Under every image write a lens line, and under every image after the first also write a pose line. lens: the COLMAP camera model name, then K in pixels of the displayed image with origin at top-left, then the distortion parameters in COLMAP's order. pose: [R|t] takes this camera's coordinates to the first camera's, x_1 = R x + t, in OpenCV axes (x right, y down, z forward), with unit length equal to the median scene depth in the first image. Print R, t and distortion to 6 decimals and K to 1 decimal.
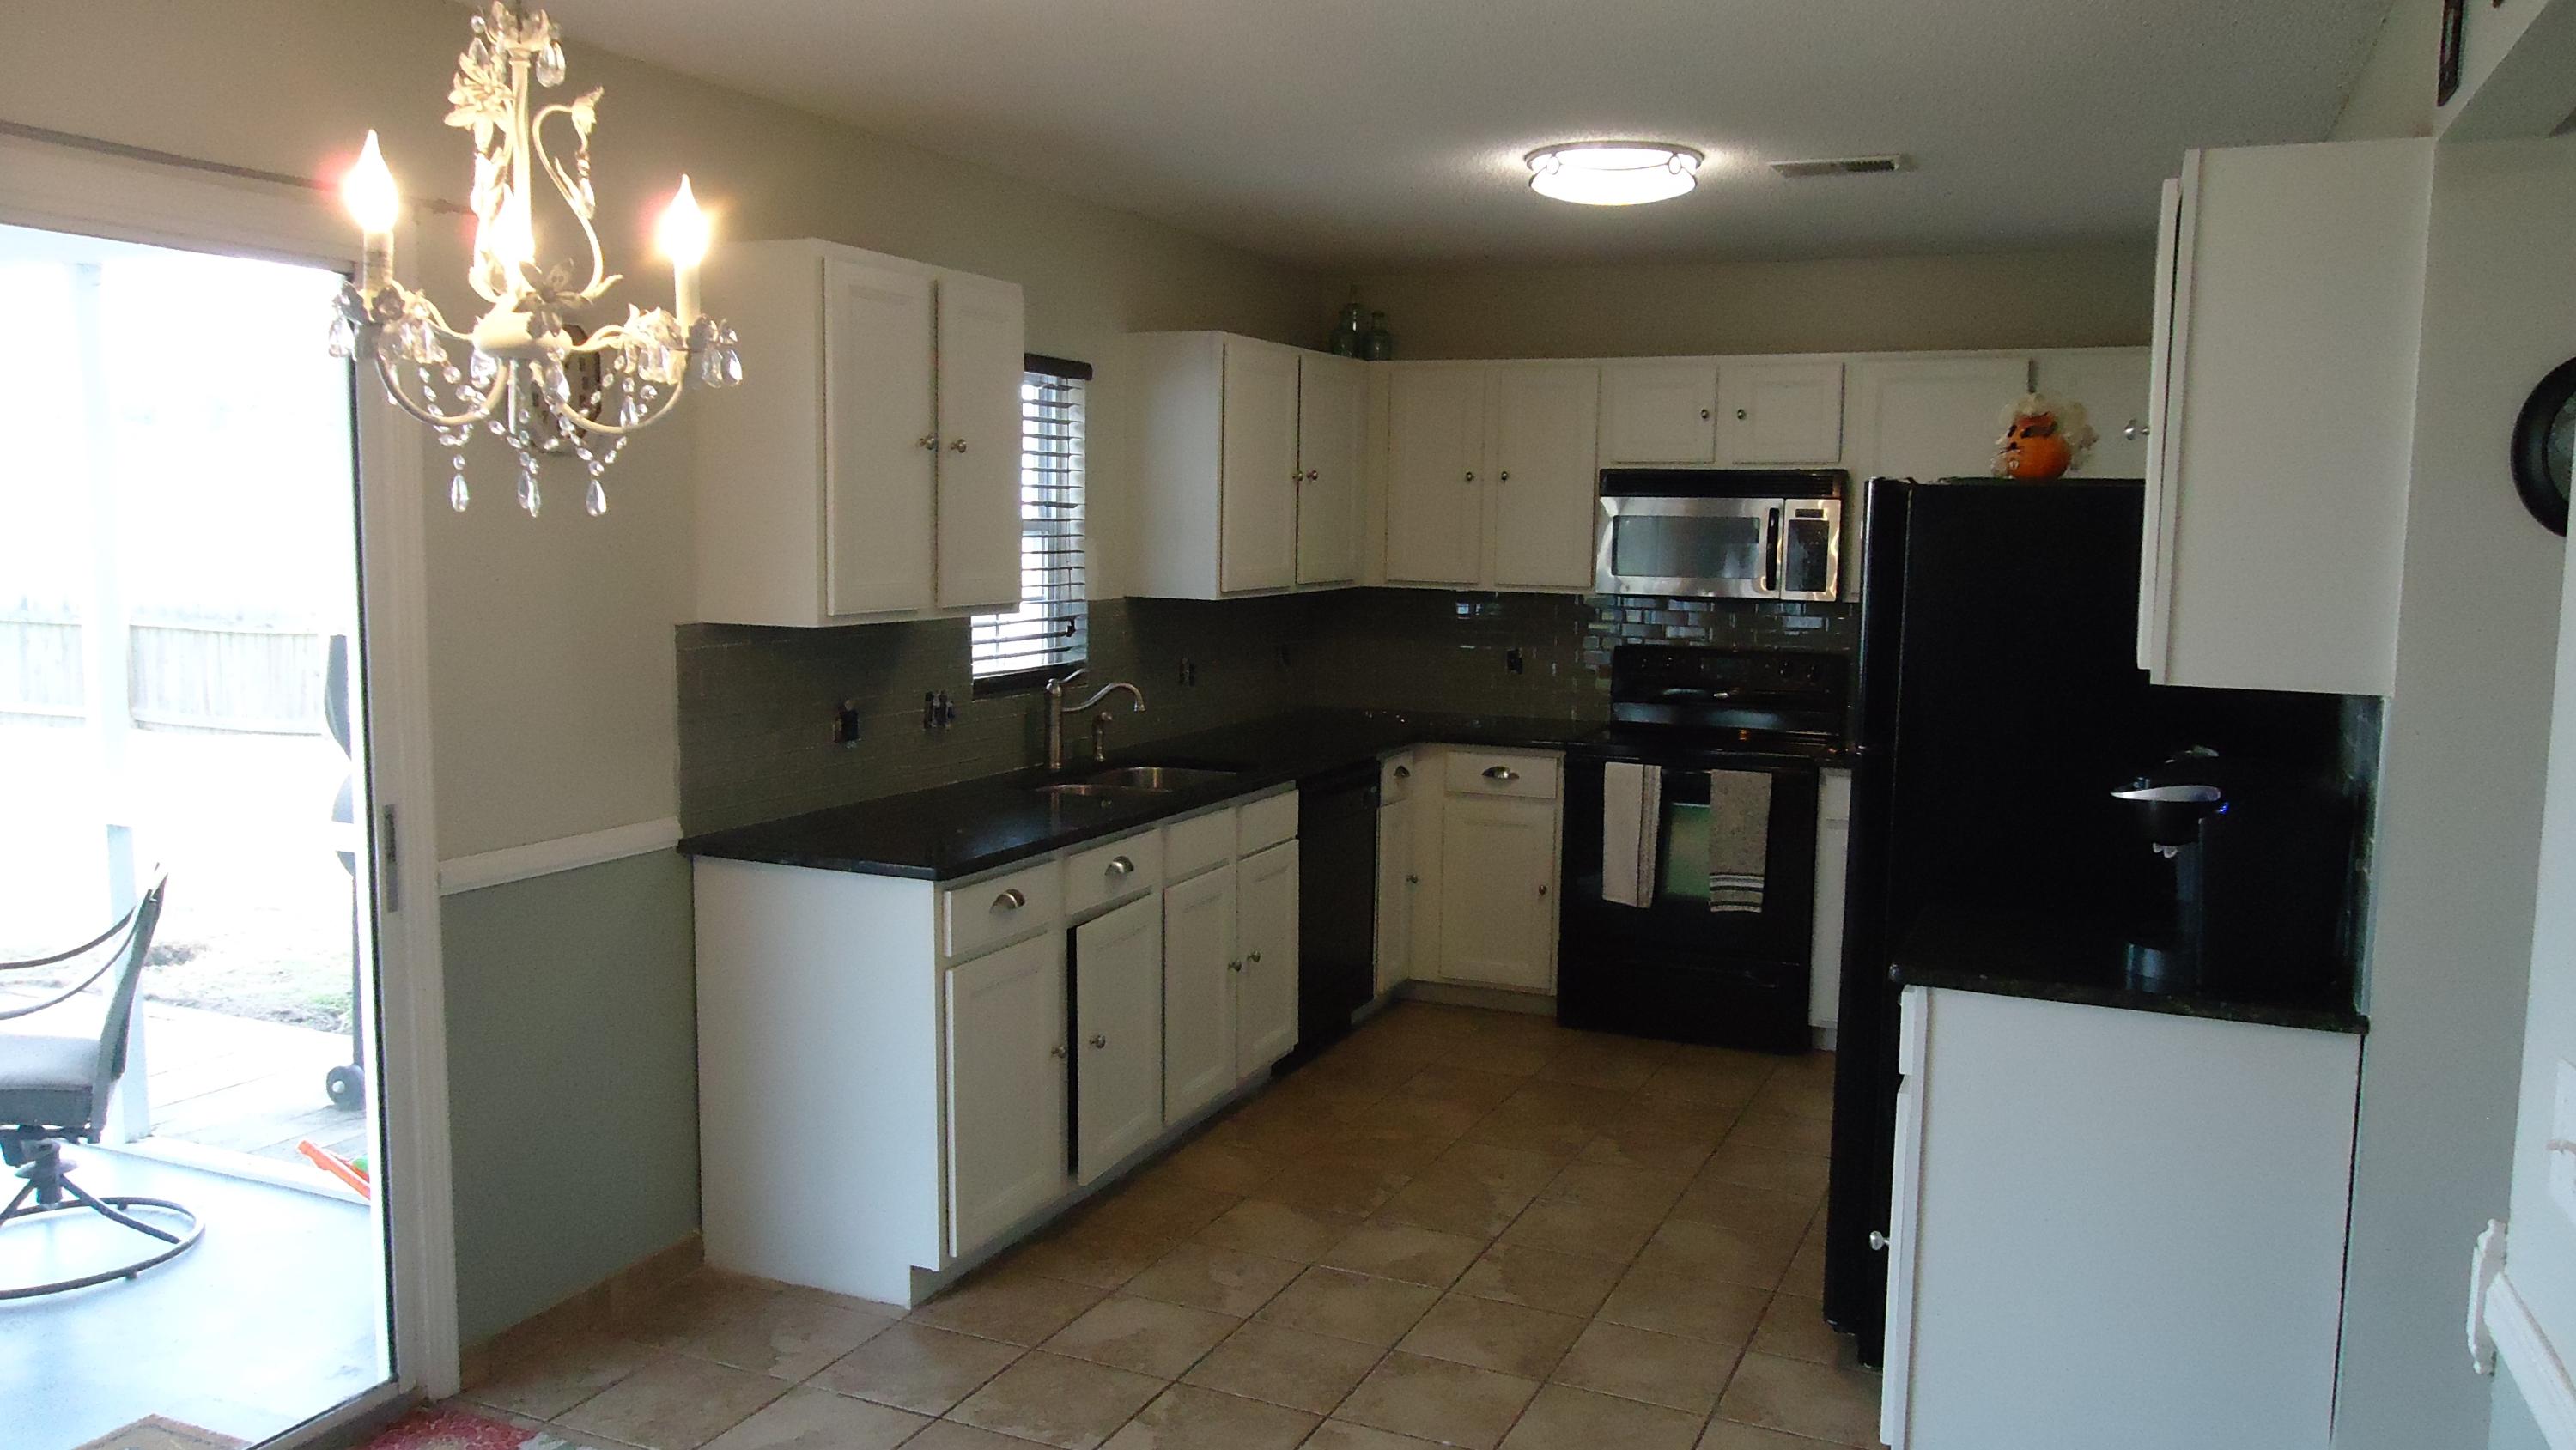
lens RADIAL K [[1873.2, 0, 1299.6], [0, 1873.2, 730.2], [0, 0, 1]] dist [-0.017756, 0.022599]
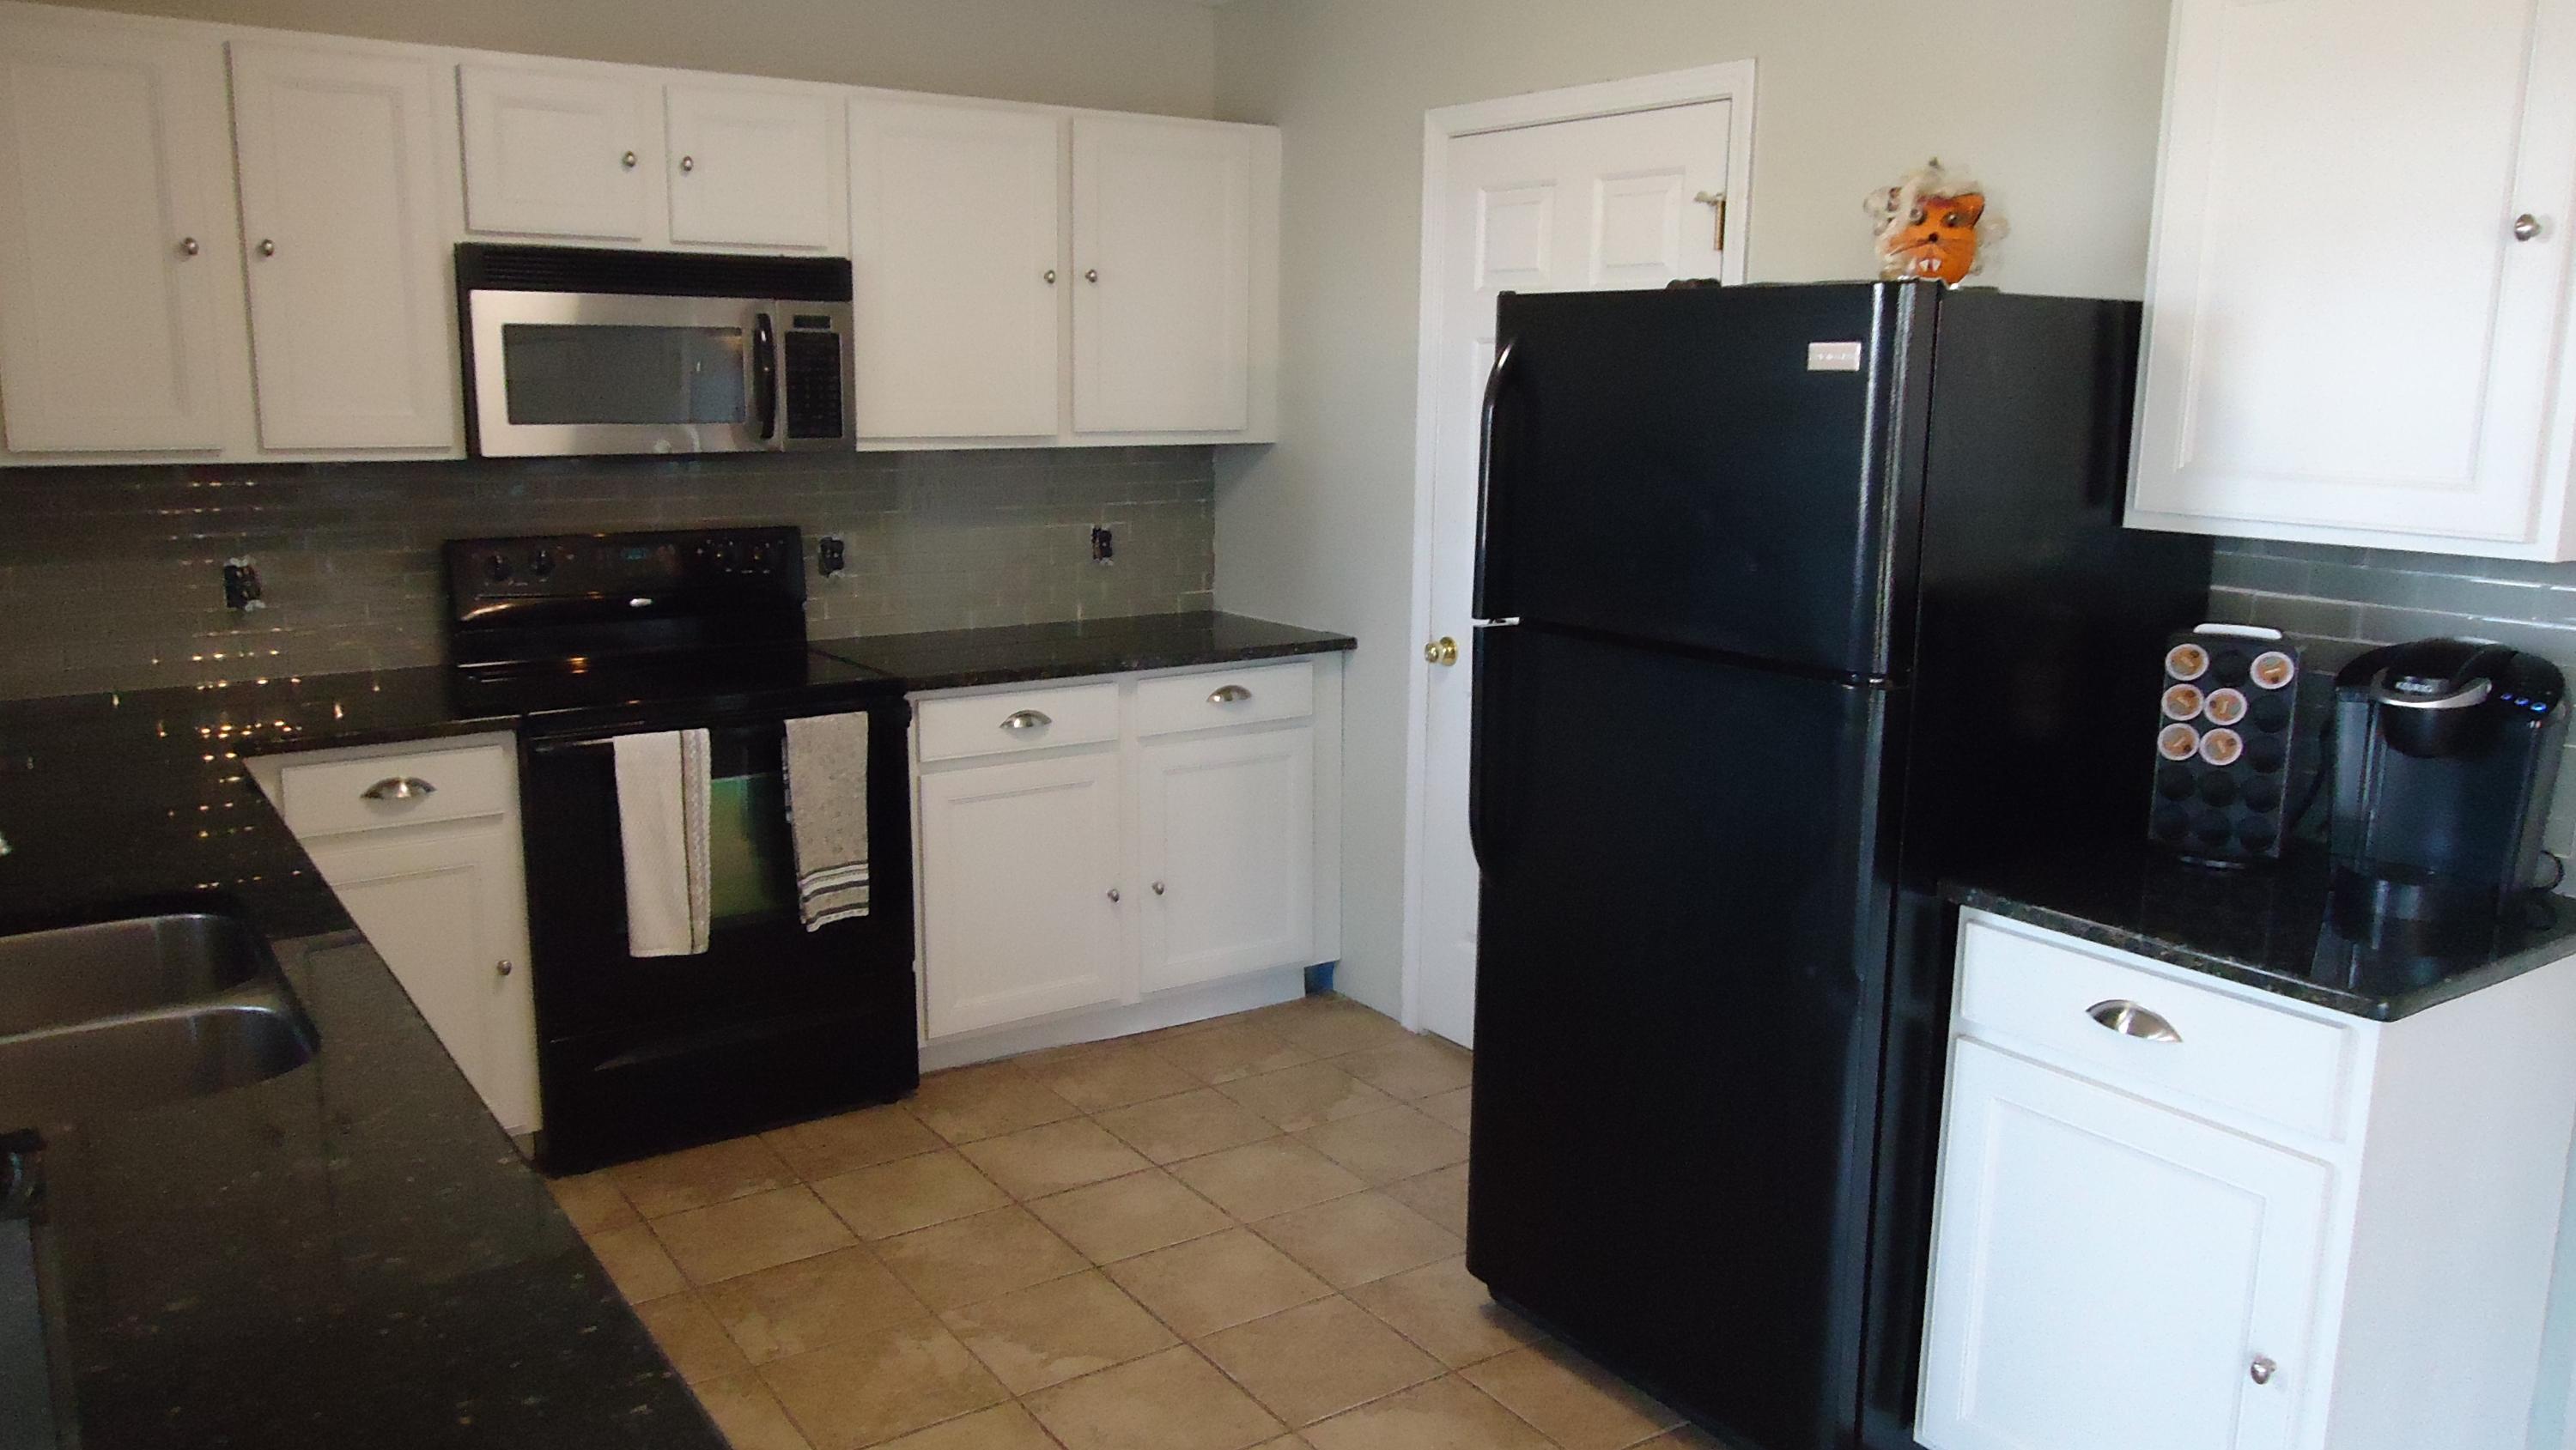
lens RADIAL K [[1873.2, 0, 1295.1], [0, 1873.2, 718.6], [0, 0, 1]] dist [-0.017756, 0.022599]
pose [[0.514062, -0.170025, 0.840733, -0.251262], [0.089277, 0.985440, 0.144702, -0.061854], [-0.853094, 0.000673, 0.521756, 0.540560]]
